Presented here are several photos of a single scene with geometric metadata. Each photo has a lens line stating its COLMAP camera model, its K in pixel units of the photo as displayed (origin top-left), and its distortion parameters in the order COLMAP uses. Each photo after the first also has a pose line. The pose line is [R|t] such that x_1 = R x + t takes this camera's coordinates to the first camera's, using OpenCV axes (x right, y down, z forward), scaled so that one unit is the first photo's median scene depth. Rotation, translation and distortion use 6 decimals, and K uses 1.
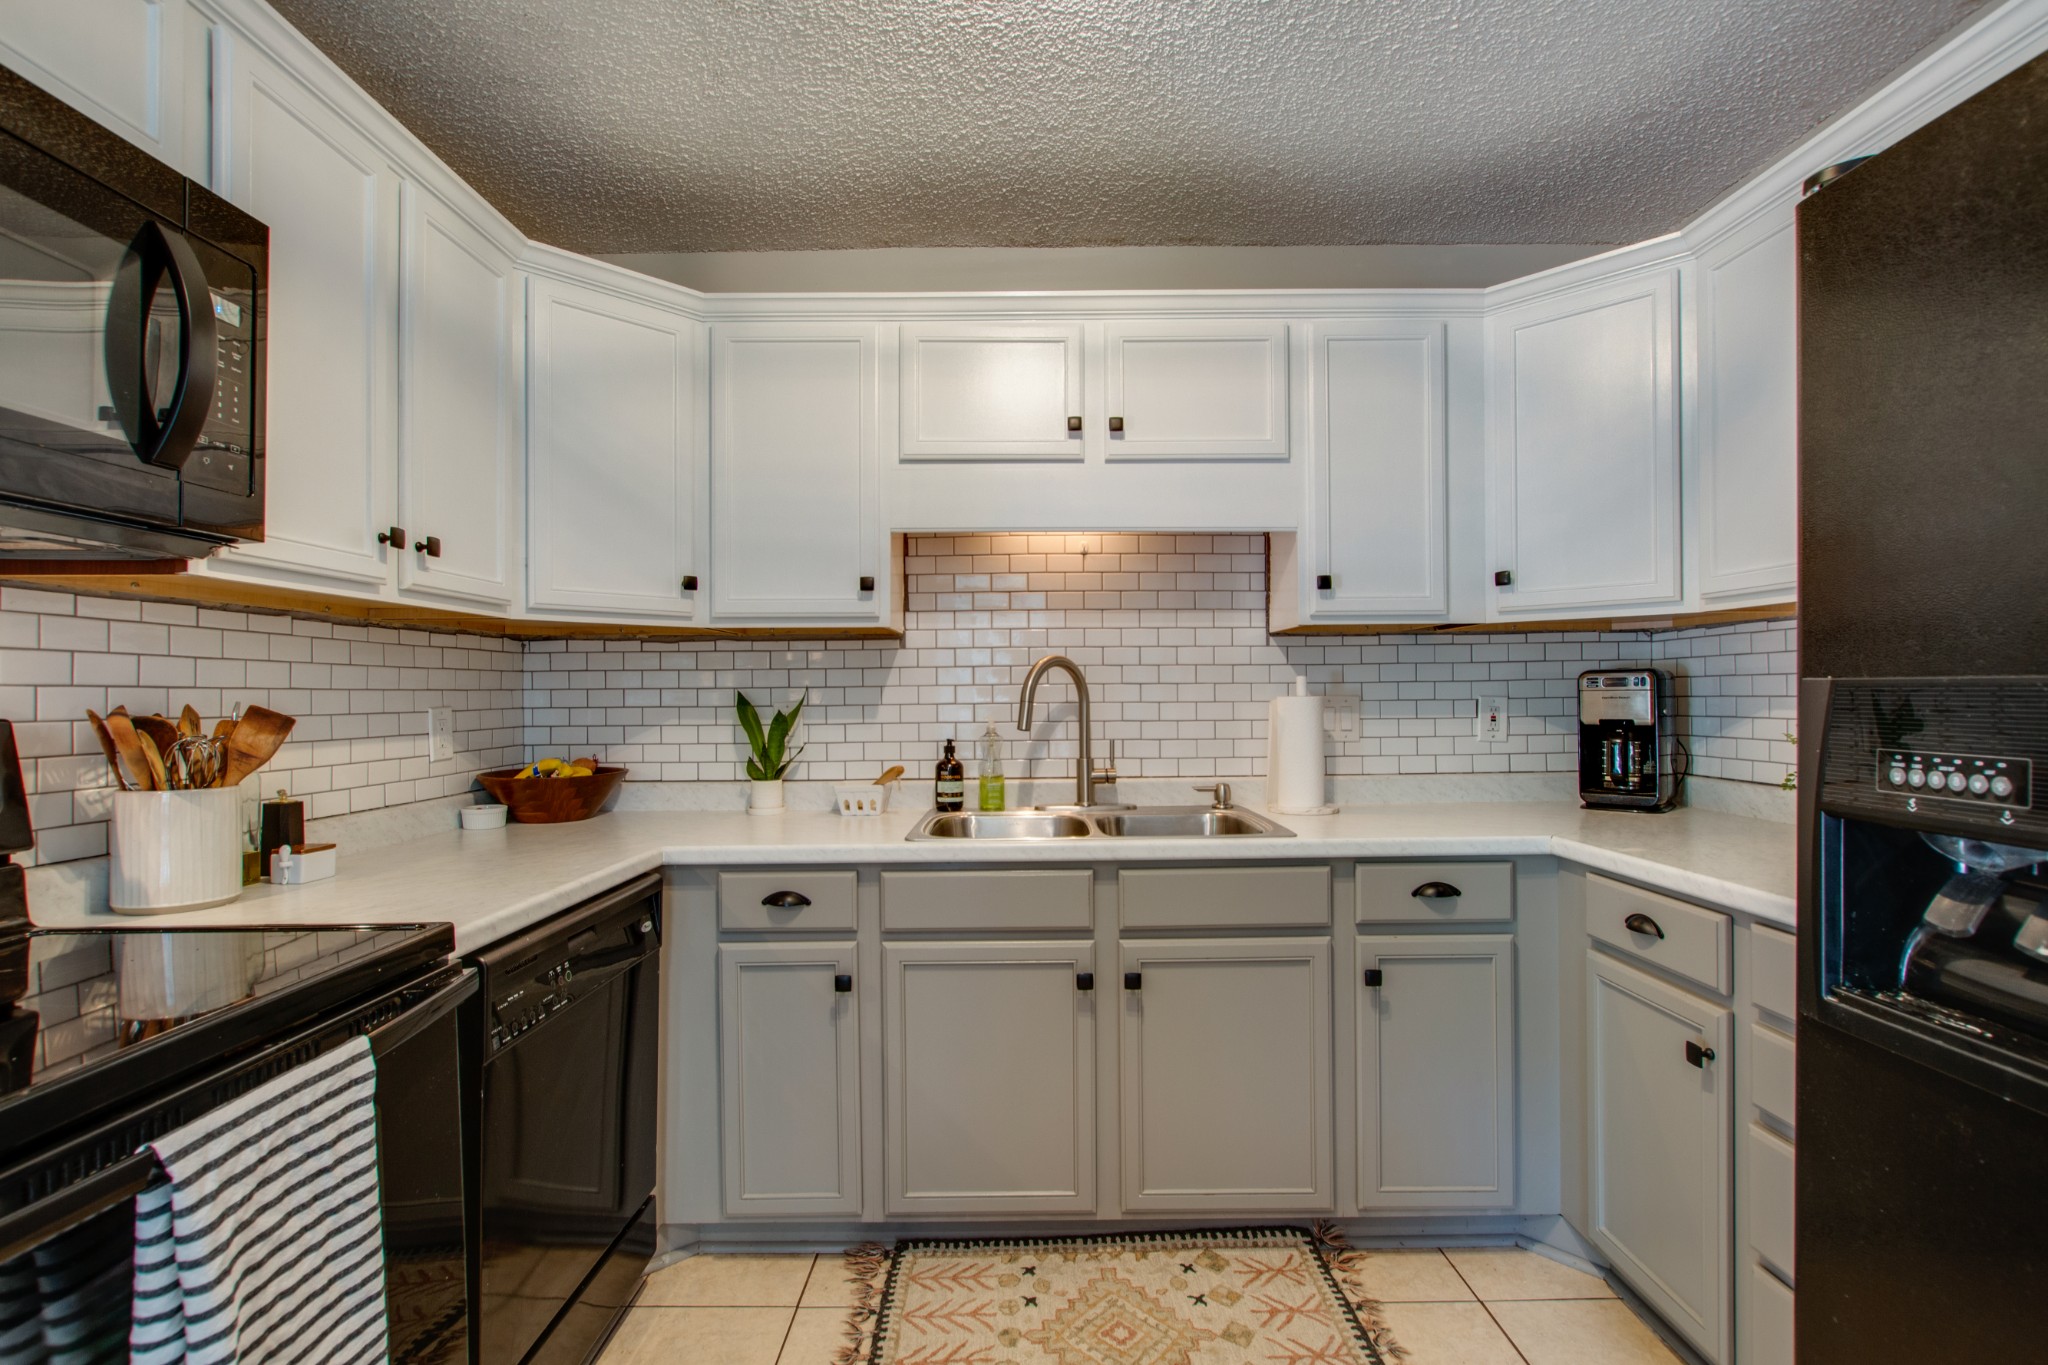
lens RADIAL K [[932.6, 0, 1026.2], [0, 932.6, 688.9], [0, 0, 1]] dist [-0.004861, 0.000385]
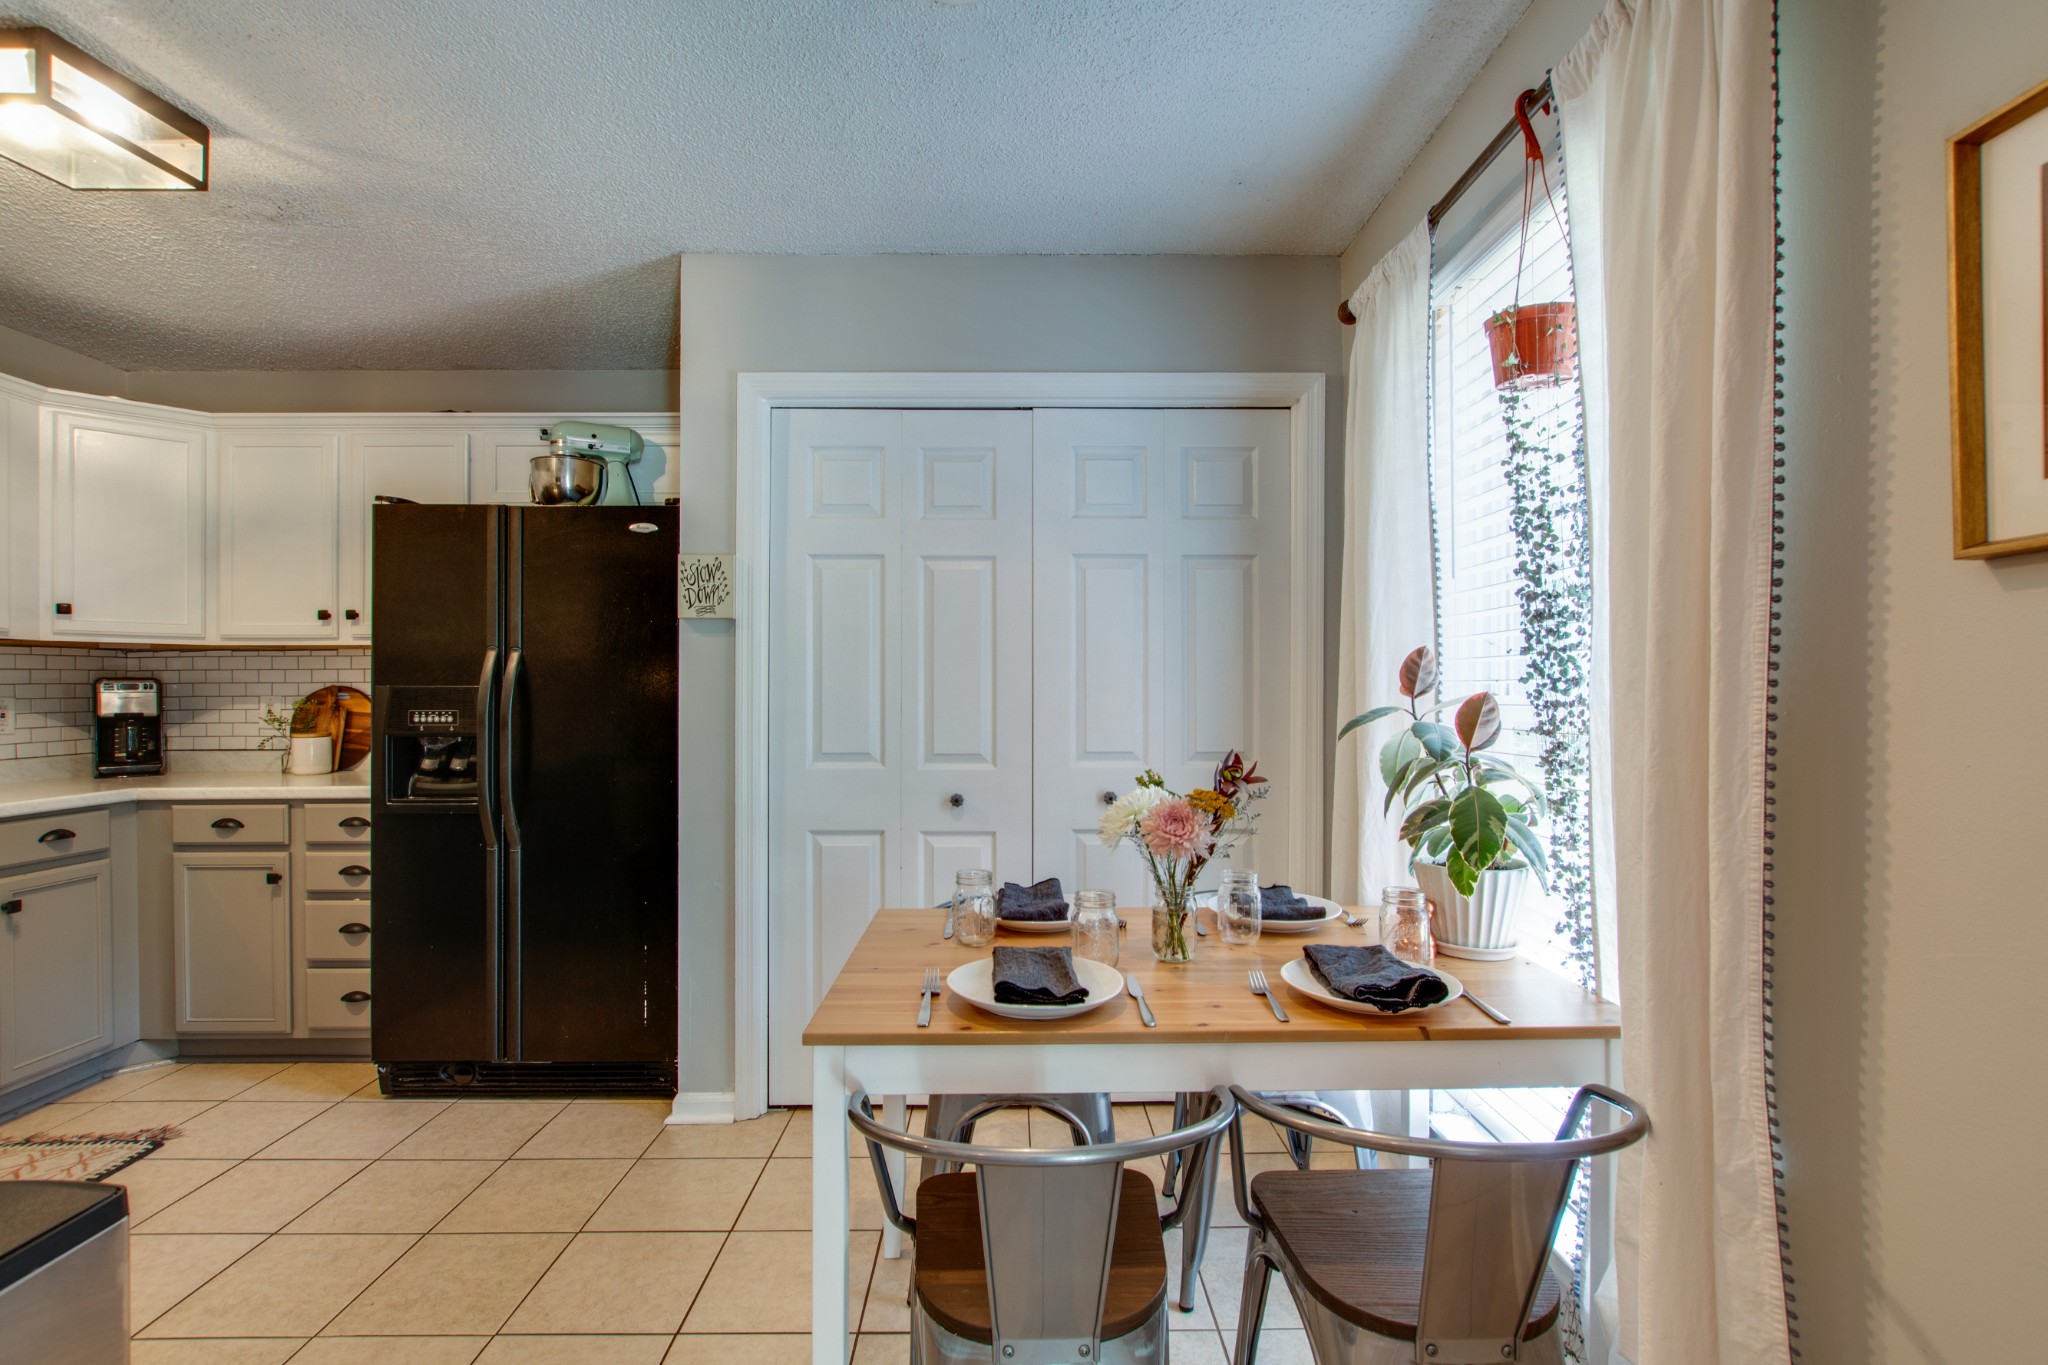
lens RADIAL K [[937.9, 0, 1022.8], [0, 937.9, 693.1], [0, 0, 1]] dist [-0.014275, 0.005046]
pose [[-0.008452, 0.004230, 0.999955, -0.867422], [0.000081, 0.999991, -0.004229, 0.009585], [-0.999964, 0.000045, -0.008452, -0.385439]]
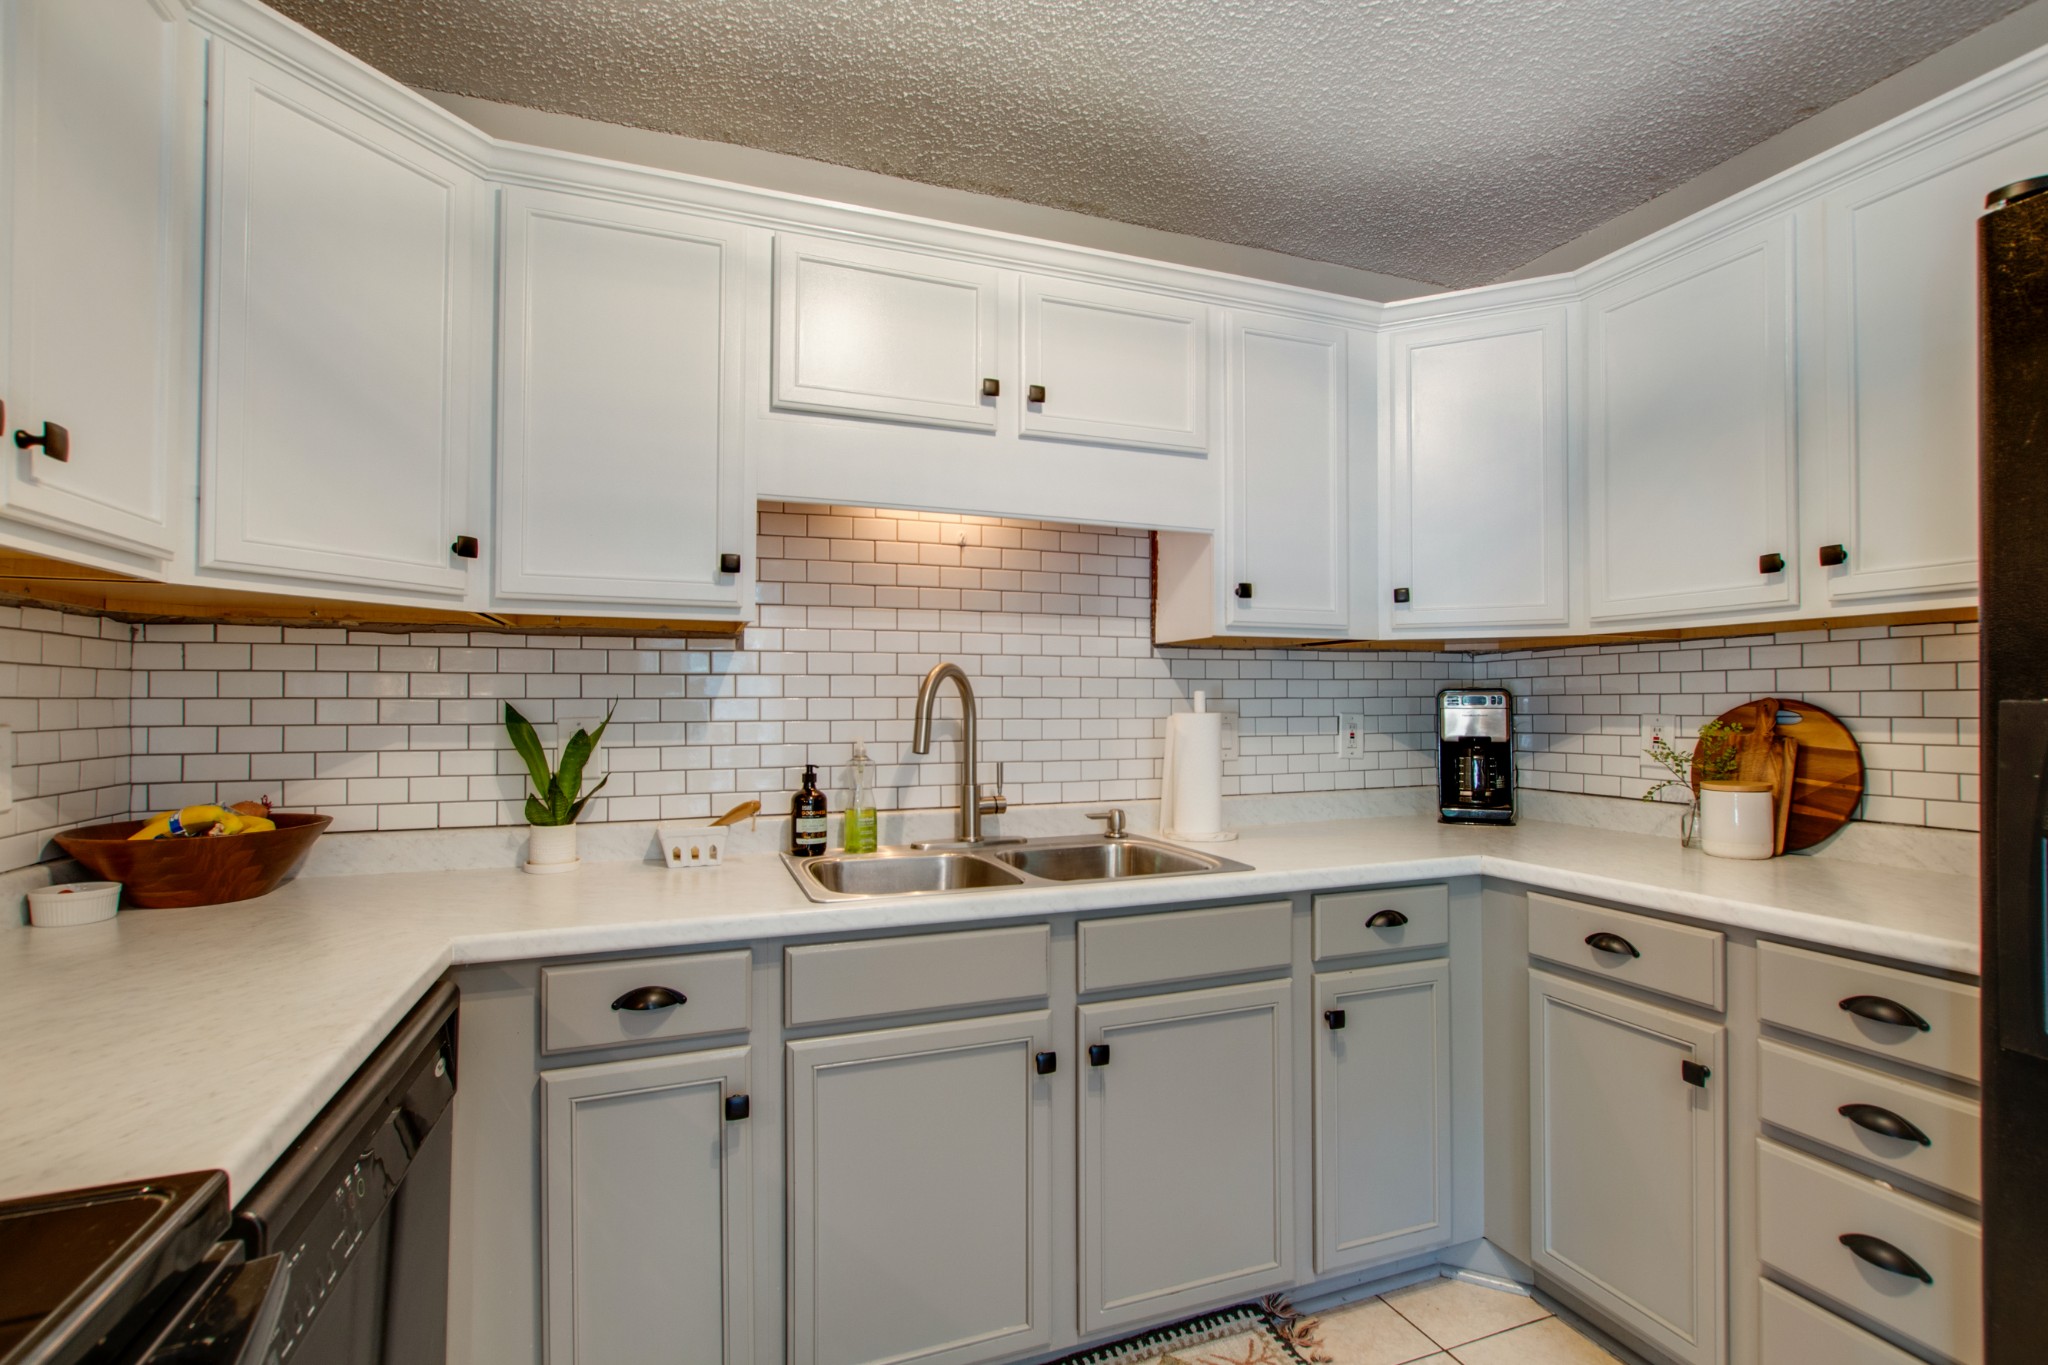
lens RADIAL K [[937.0, 0, 1023.0], [0, 937.0, 689.0], [0, 0, 1]] dist [-0.008585, 0.000258]
pose [[0.937940, 0.012344, 0.346577, -0.218142], [-0.007454, 0.999853, -0.015441, -0.000173], [-0.346717, 0.011899, 0.937894, 0.212133]]
